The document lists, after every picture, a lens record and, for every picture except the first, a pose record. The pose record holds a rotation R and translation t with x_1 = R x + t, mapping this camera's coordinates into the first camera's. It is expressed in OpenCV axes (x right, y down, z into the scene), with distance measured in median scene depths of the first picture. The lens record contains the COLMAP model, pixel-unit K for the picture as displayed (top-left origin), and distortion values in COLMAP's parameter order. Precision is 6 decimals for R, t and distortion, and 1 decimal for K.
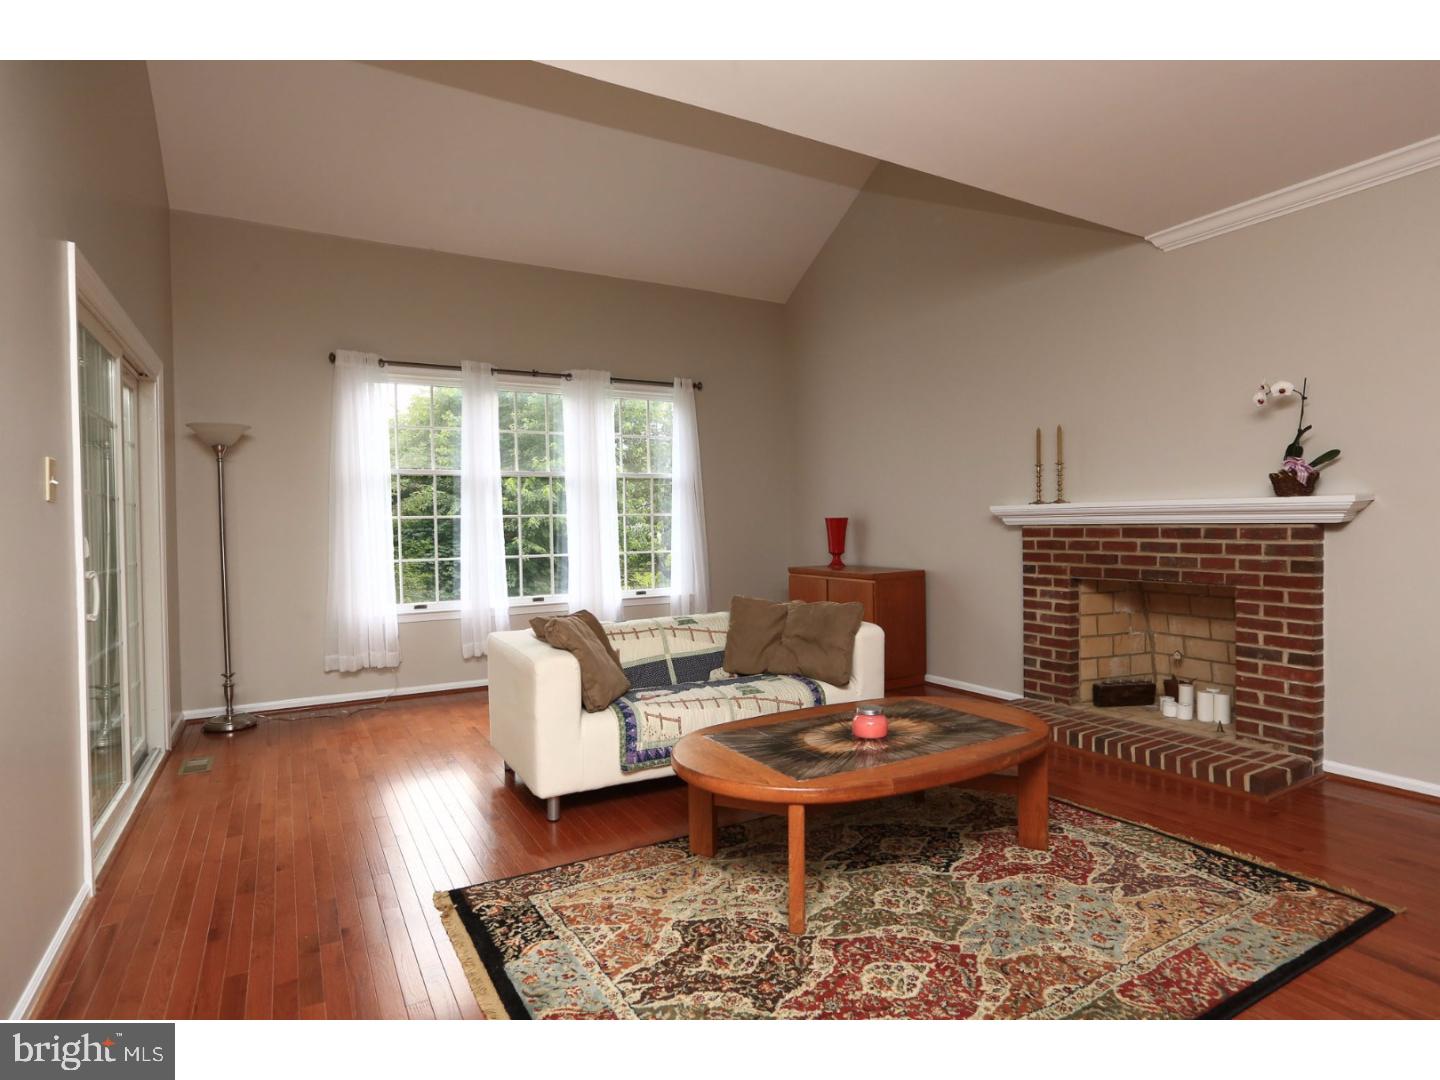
lens RADIAL K [[762.3, 0, 716.1], [0, 762.3, 543.4], [0, 0, 1]] dist [-0.026417, 0.003597]
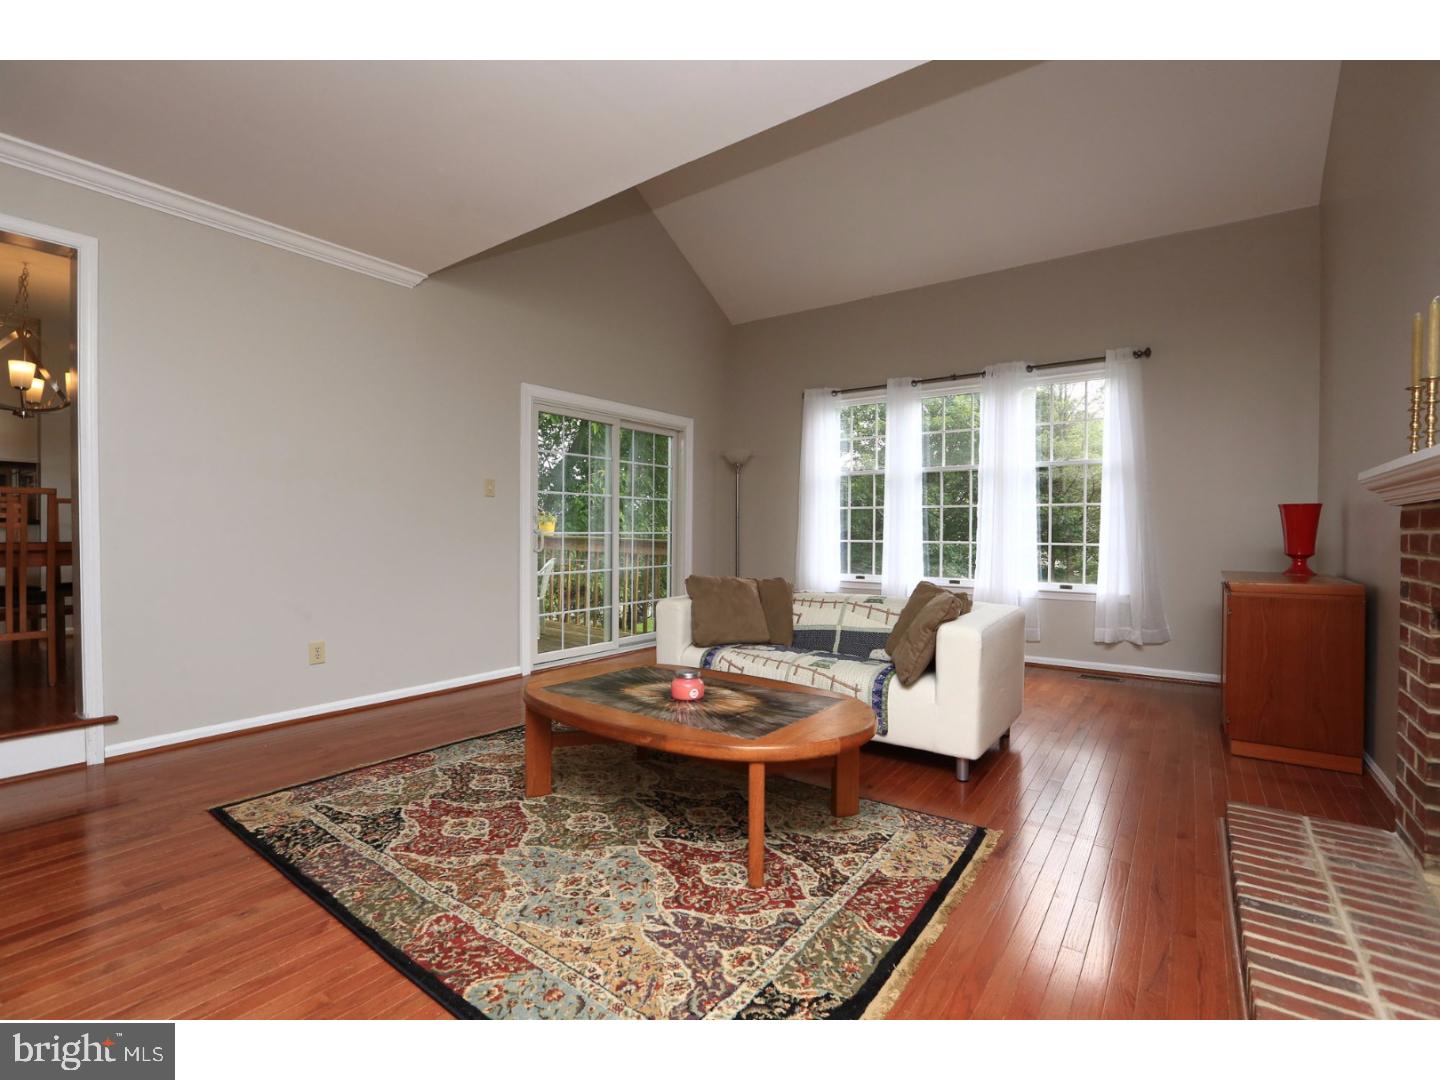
lens RADIAL K [[652.5, 0, 721.6], [0, 652.5, 534.3], [0, 0, 1]] dist [-0.042573, 0.000424]
pose [[0.411374, 0.026898, -0.911070, 0.824178], [-0.034585, 0.999305, 0.013887, 0.006699], [0.910810, 0.025797, 0.412018, 0.518279]]
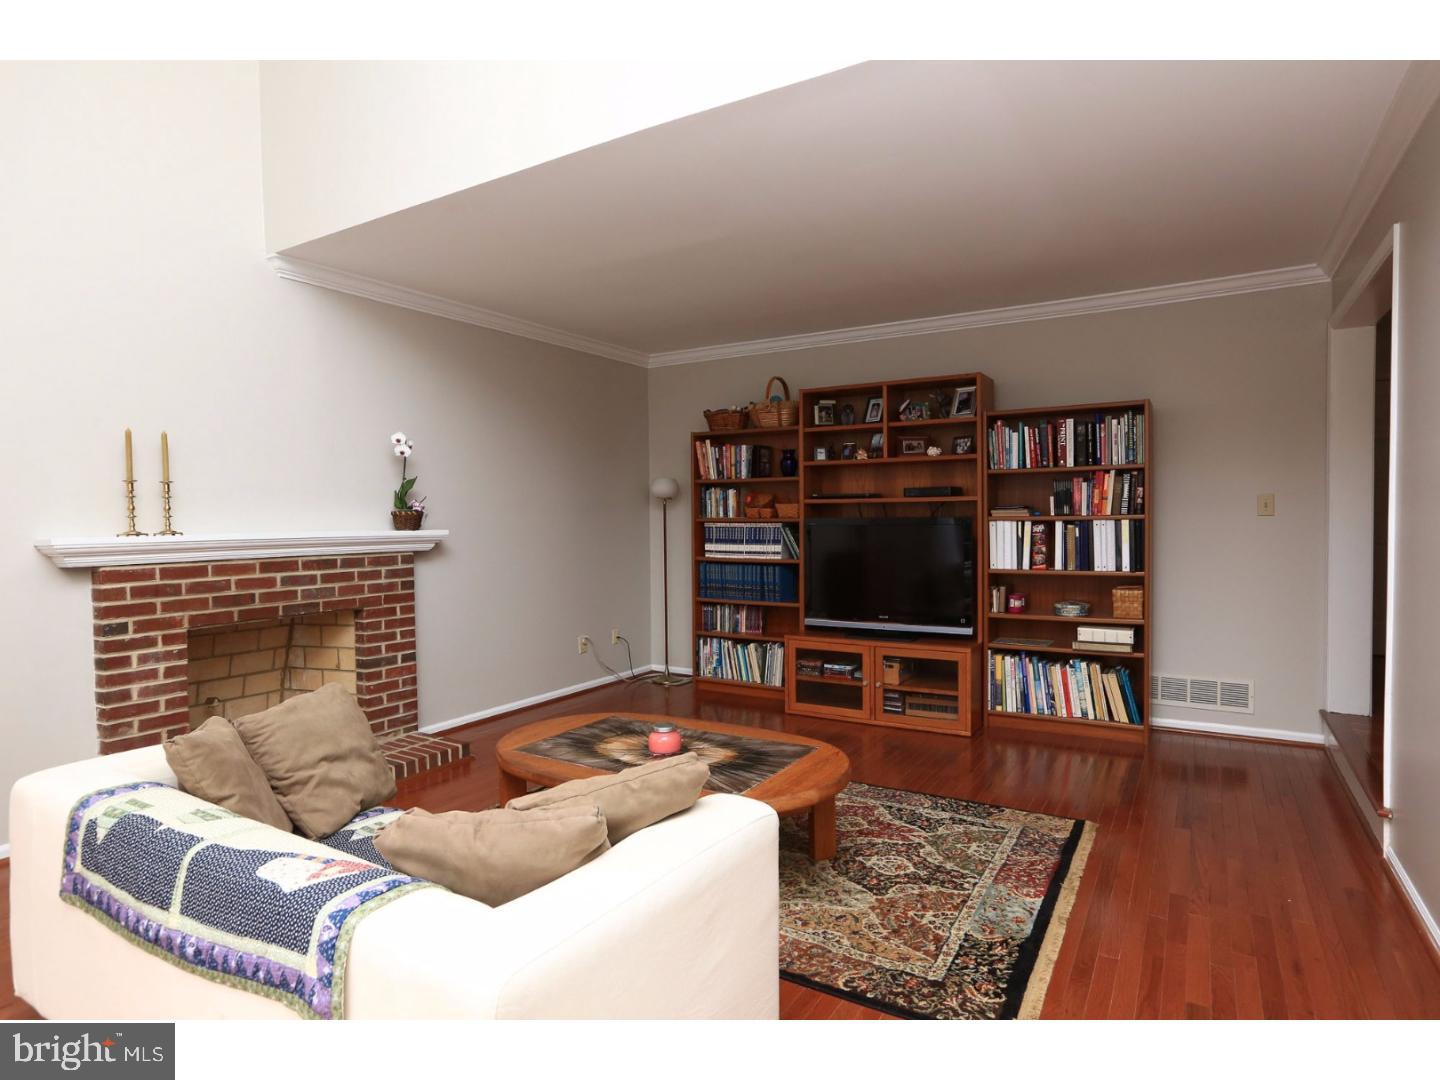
lens RADIAL K [[804.5, 0, 719.4], [0, 804.5, 540.4], [0, 0, 1]] dist [-0.020214, 0.000221]
pose [[-0.485569, -0.002567, 0.874194, -0.654070], [0.043246, 0.998701, 0.026953, -0.057335], [-0.873128, 0.050893, -0.484828, 1.155206]]
